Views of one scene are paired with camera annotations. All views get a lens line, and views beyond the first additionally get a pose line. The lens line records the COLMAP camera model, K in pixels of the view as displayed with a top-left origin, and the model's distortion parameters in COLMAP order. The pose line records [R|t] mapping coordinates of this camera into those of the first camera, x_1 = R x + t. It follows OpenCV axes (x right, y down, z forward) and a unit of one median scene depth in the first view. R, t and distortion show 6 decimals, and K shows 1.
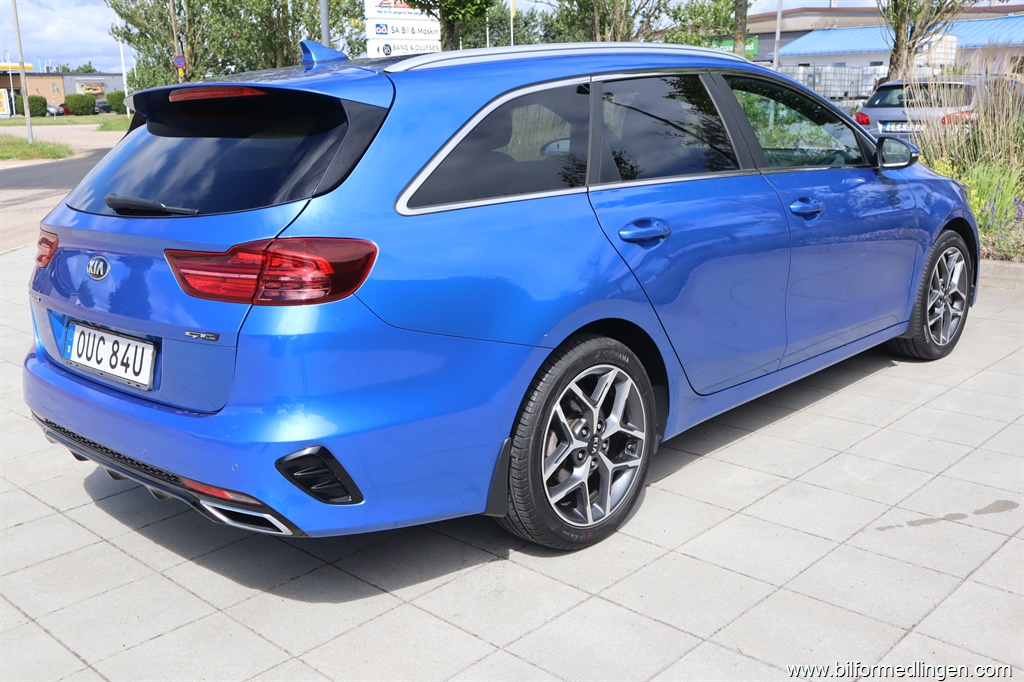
lens RADIAL K [[1002.7, 0, 512.0], [0, 1002.7, 341.0], [0, 0, 1]] dist [-0.007841, 0.000466]
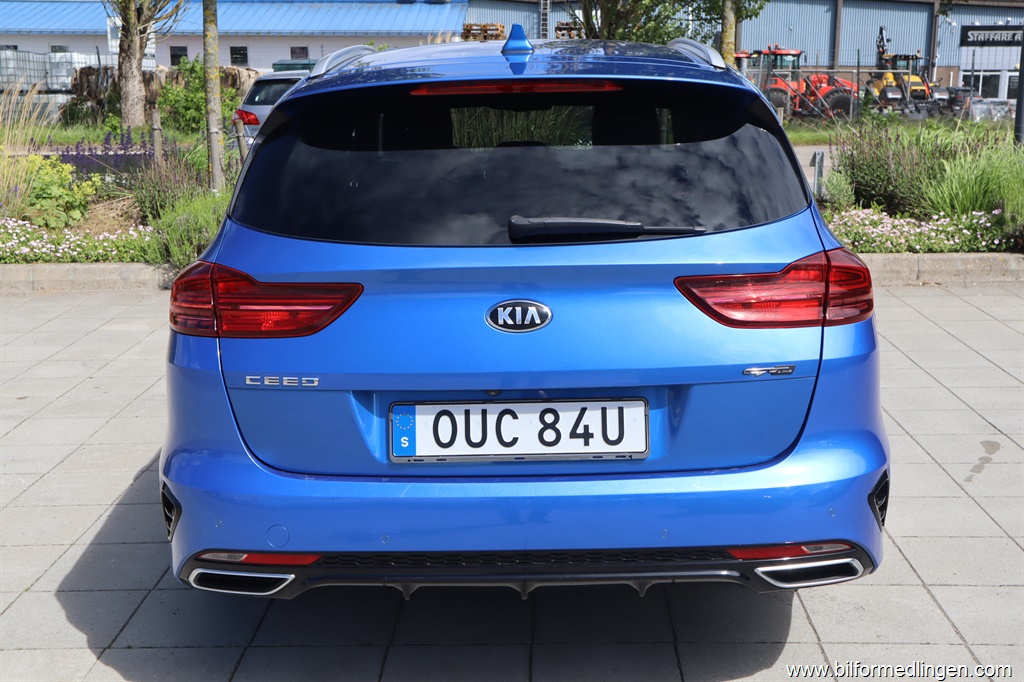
lens RADIAL K [[1262.4, 0, 512.0], [0, 1262.4, 341.0], [0, 0, 1]] dist [0.016669, 0.017297]
pose [[0.733134, -0.118121, 0.669748, -0.931627], [0.147227, 0.989014, 0.013267, -0.060244], [-0.663957, 0.088878, 0.742470, 0.271458]]
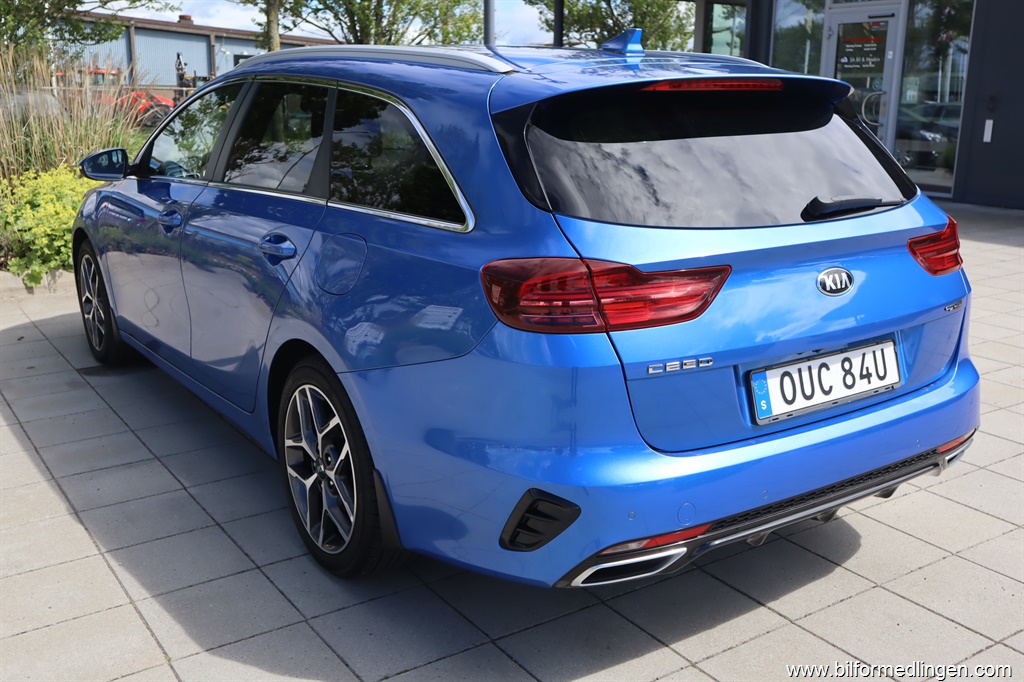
lens RADIAL K [[1019.9, 0, 512.0], [0, 1019.9, 341.0], [0, 0, 1]] dist [-0.007961, 0.015201]
pose [[0.204091, -0.202468, 0.957786, -1.180429], [0.217640, 0.963278, 0.157253, -0.198811], [-0.954453, 0.176359, 0.240662, 0.944477]]
